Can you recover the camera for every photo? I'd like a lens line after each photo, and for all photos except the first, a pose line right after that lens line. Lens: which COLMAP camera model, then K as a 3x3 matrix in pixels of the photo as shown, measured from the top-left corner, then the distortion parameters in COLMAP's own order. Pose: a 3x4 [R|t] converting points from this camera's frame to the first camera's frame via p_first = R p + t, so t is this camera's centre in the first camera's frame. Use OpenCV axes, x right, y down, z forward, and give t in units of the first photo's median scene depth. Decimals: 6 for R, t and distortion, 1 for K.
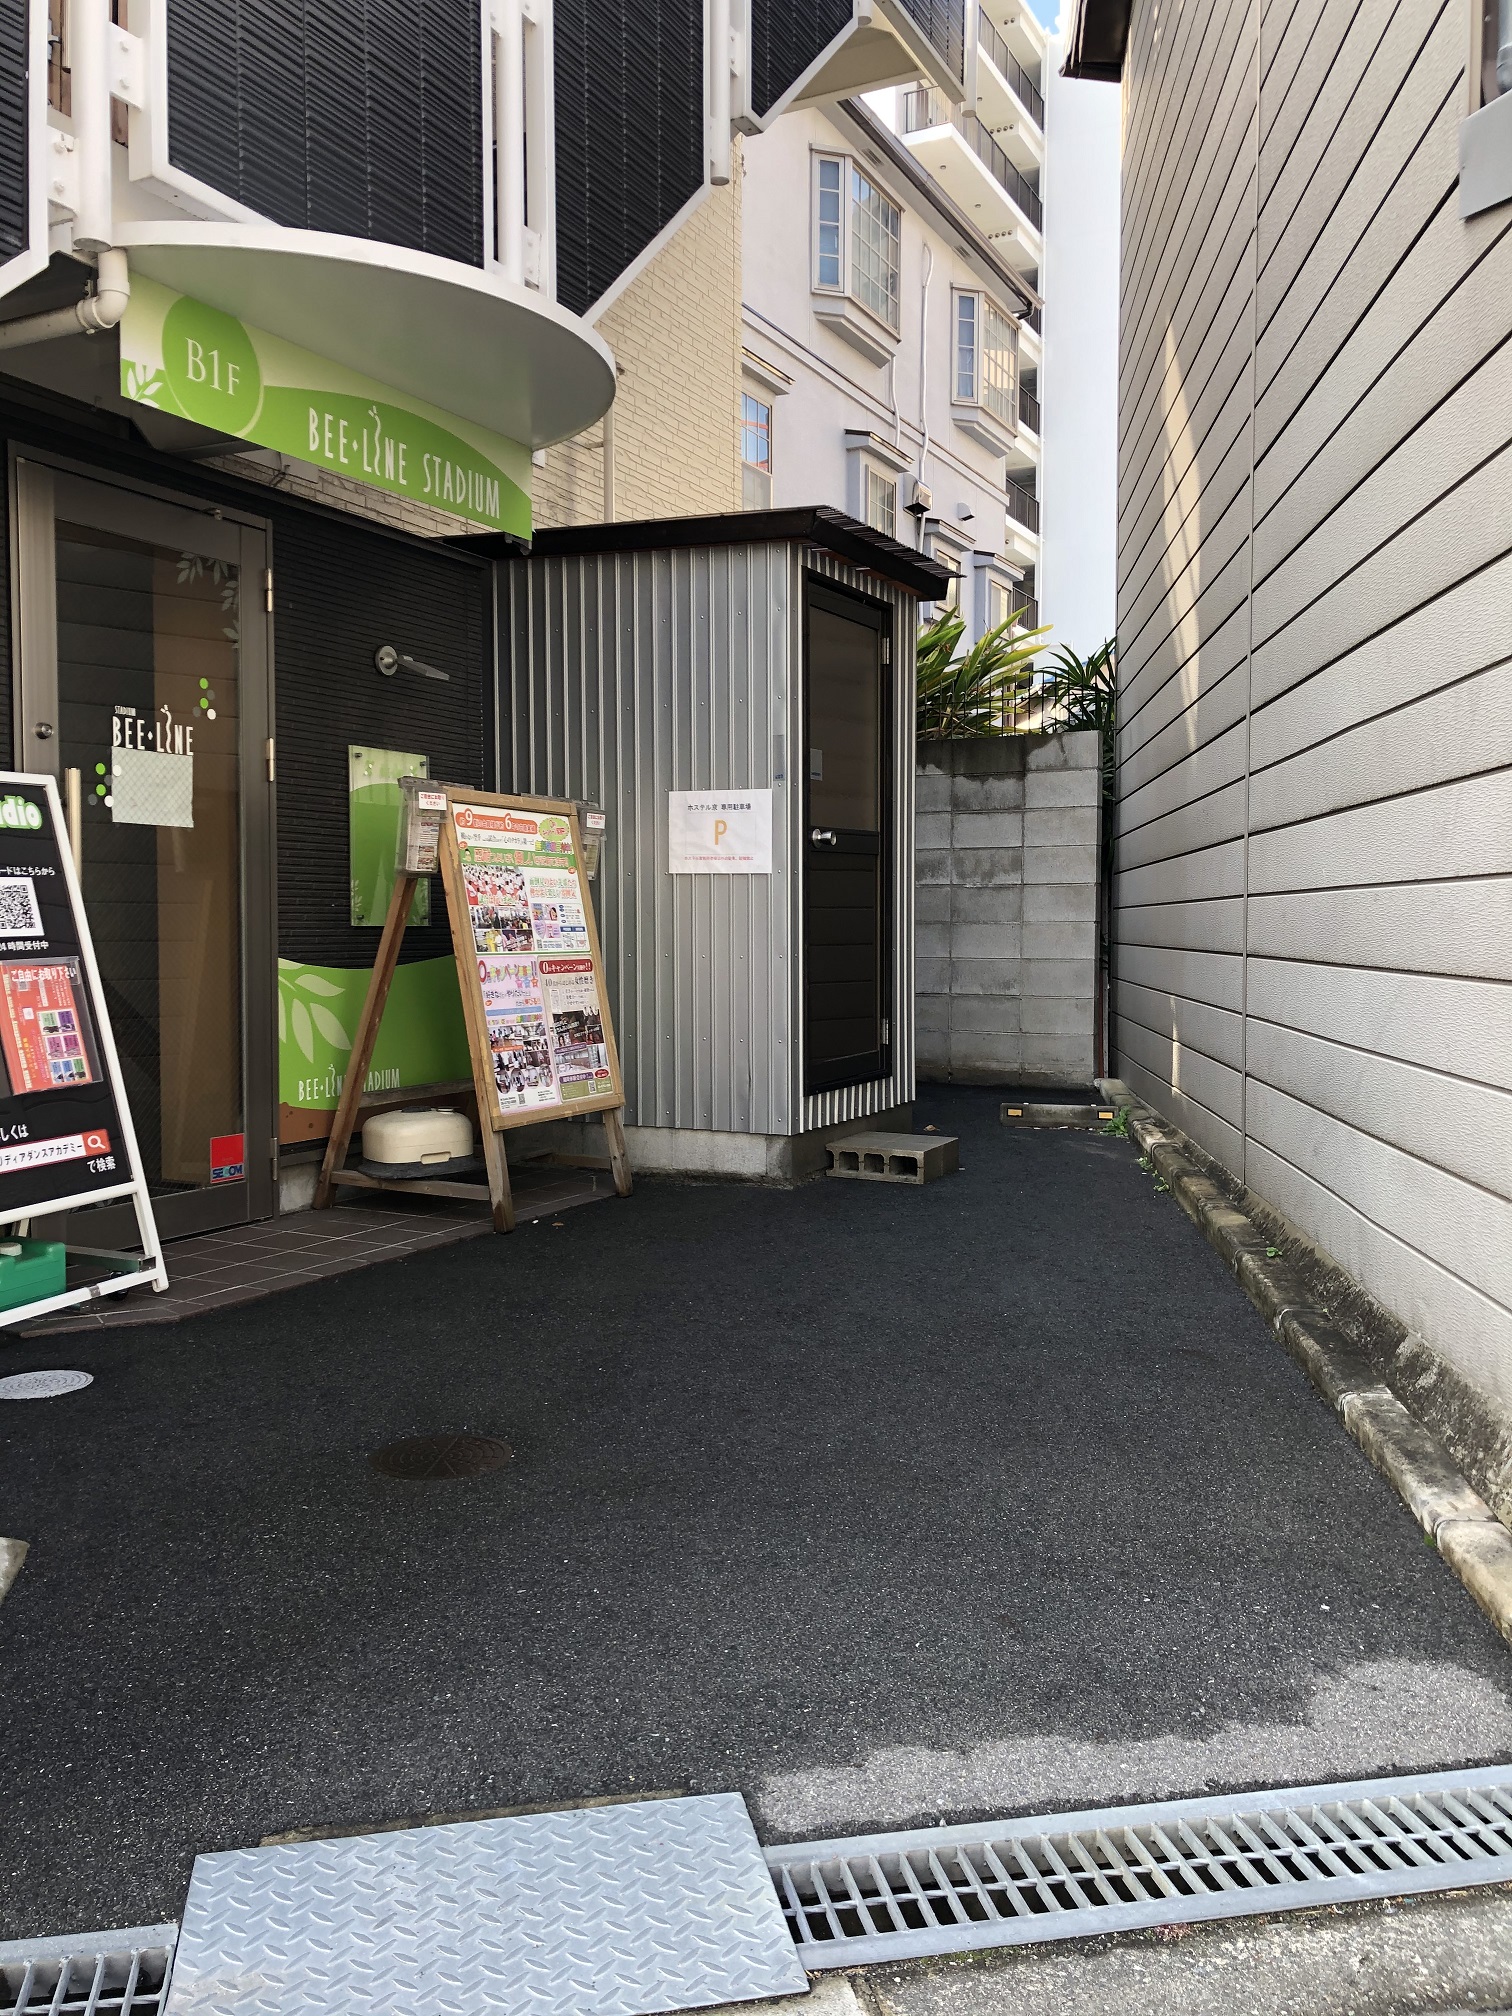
lens RADIAL K [[1640.5, 0, 759.7], [0, 1640.5, 1008.3], [0, 0, 1]] dist [0.021281, -0.003937]
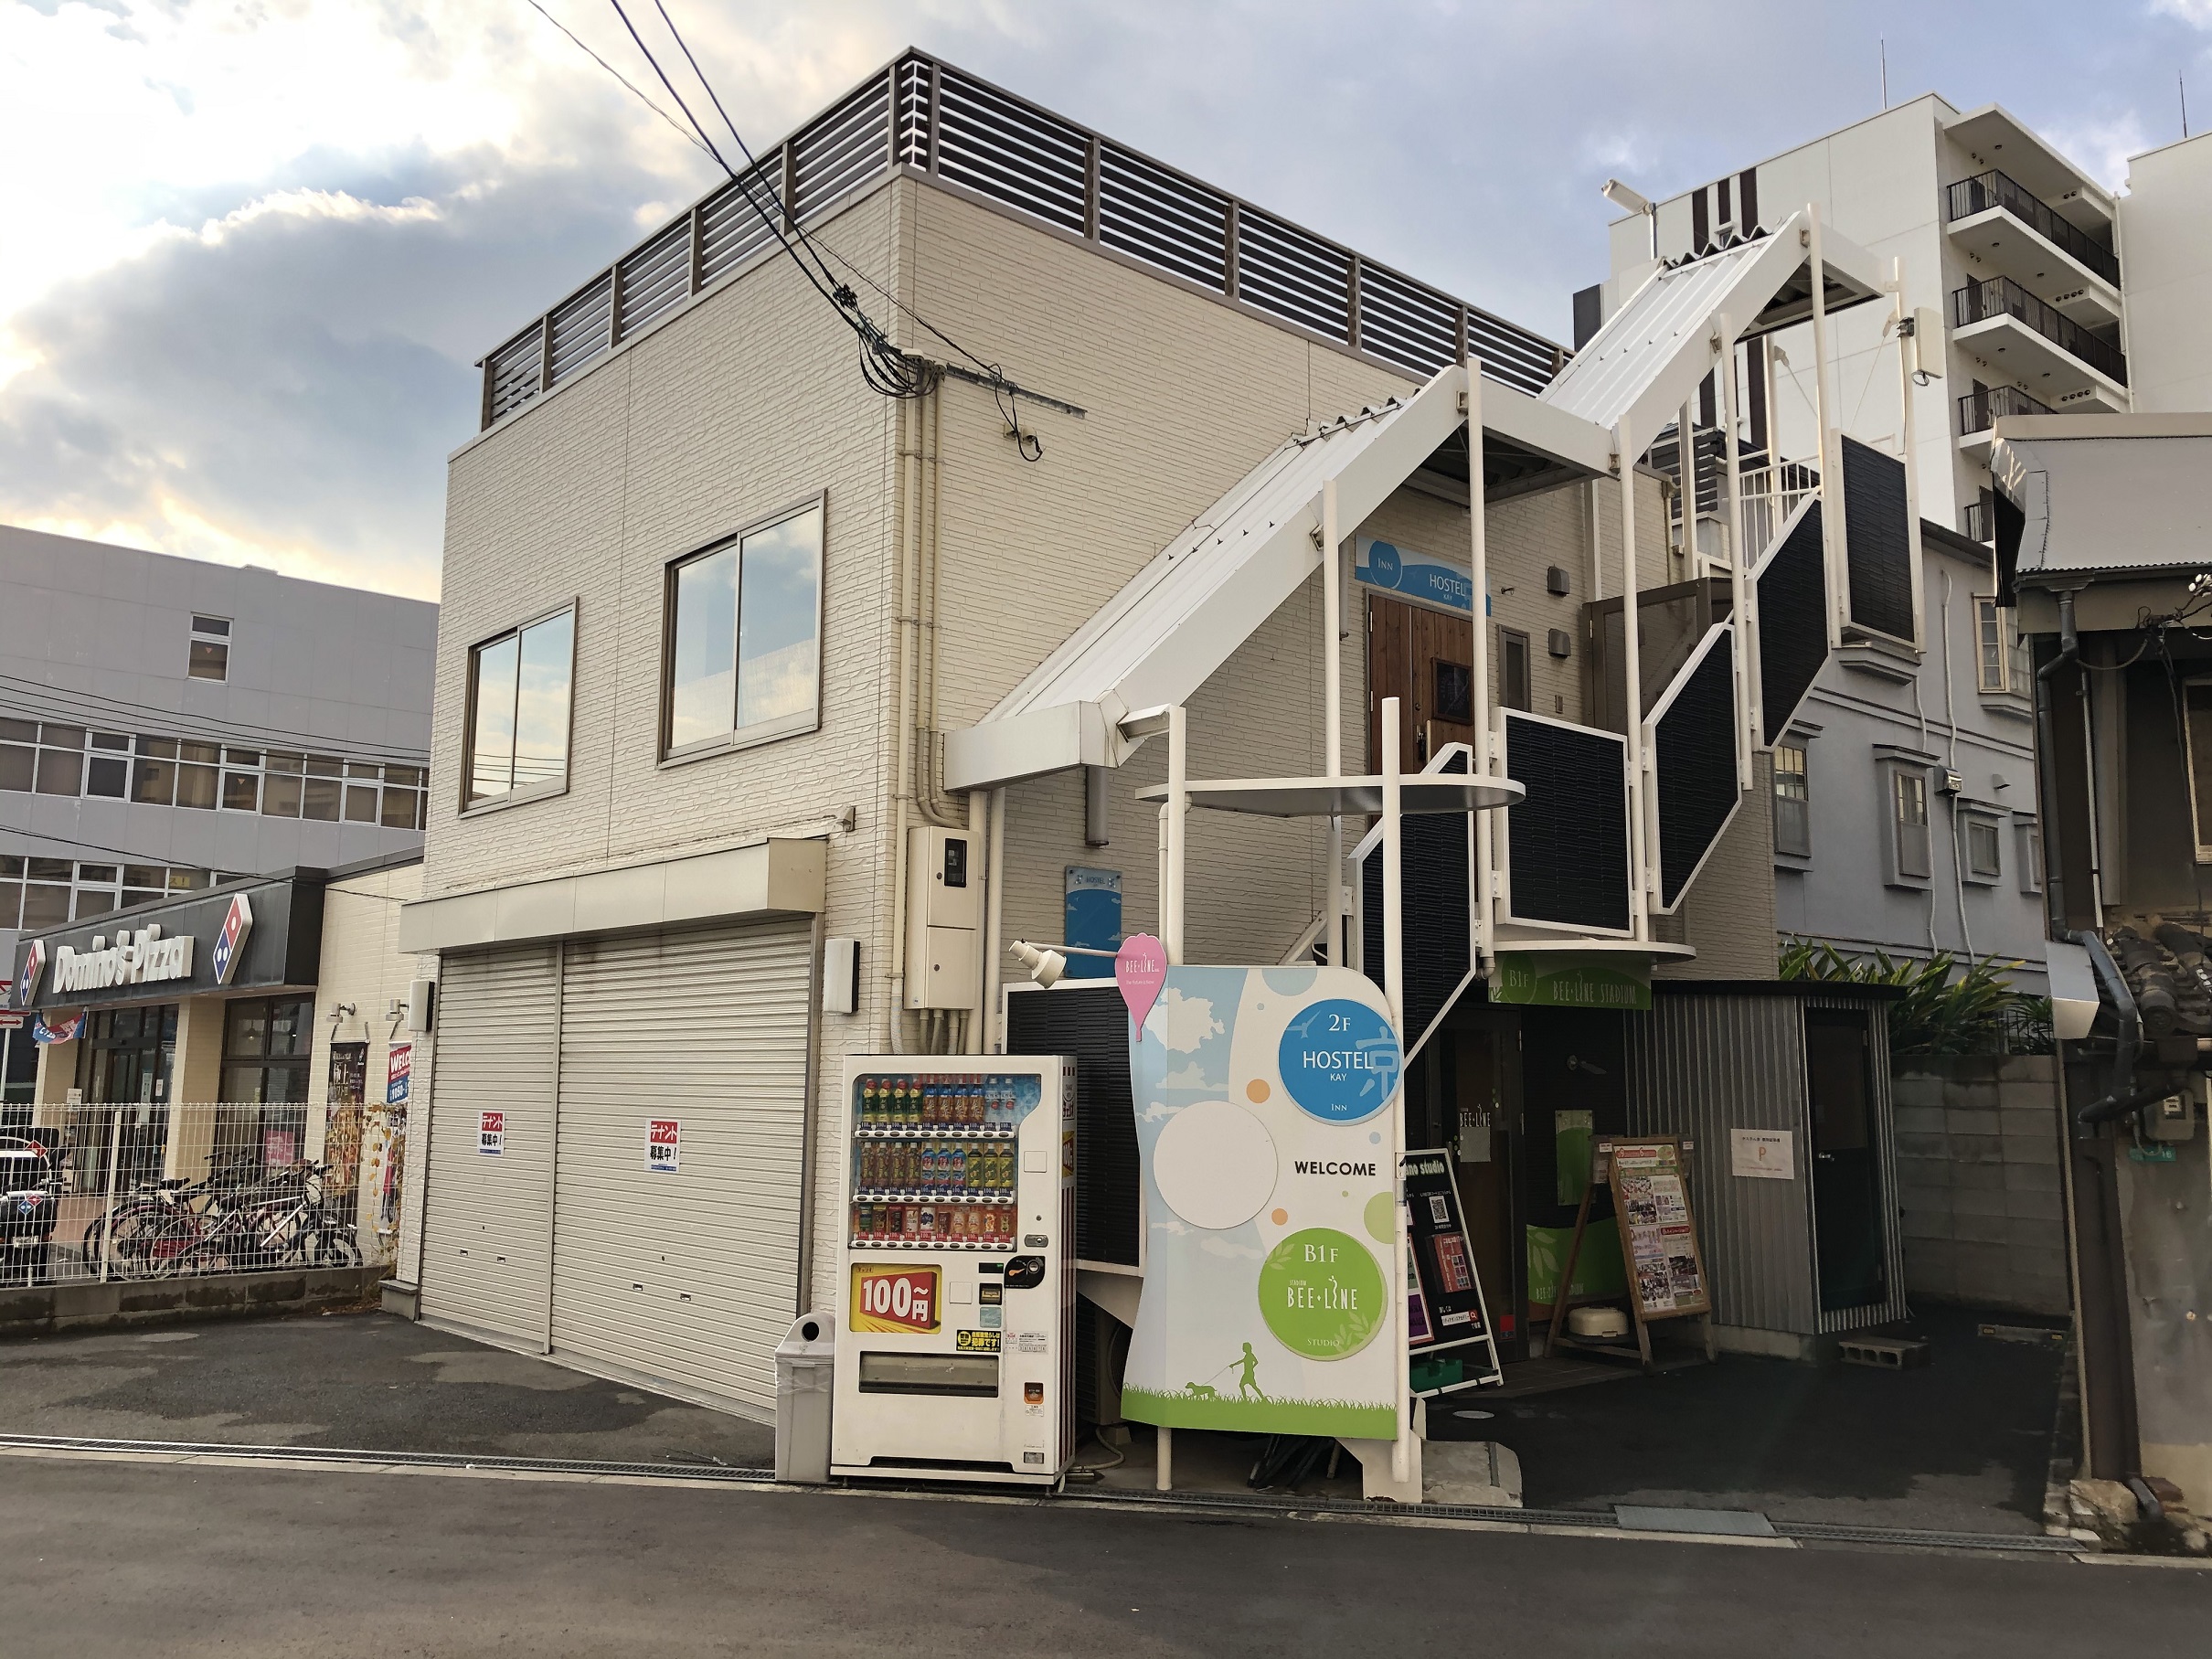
lens RADIAL K [[1799.9, 0, 1118.2], [0, 1799.9, 813.4], [0, 0, 1]] dist [0.021281, -0.003937]
pose [[0.927659, -0.047141, -0.370442, 0.074721], [-0.027964, 0.980445, -0.194795, -0.073013], [0.372381, 0.191062, 0.908200, -1.162628]]
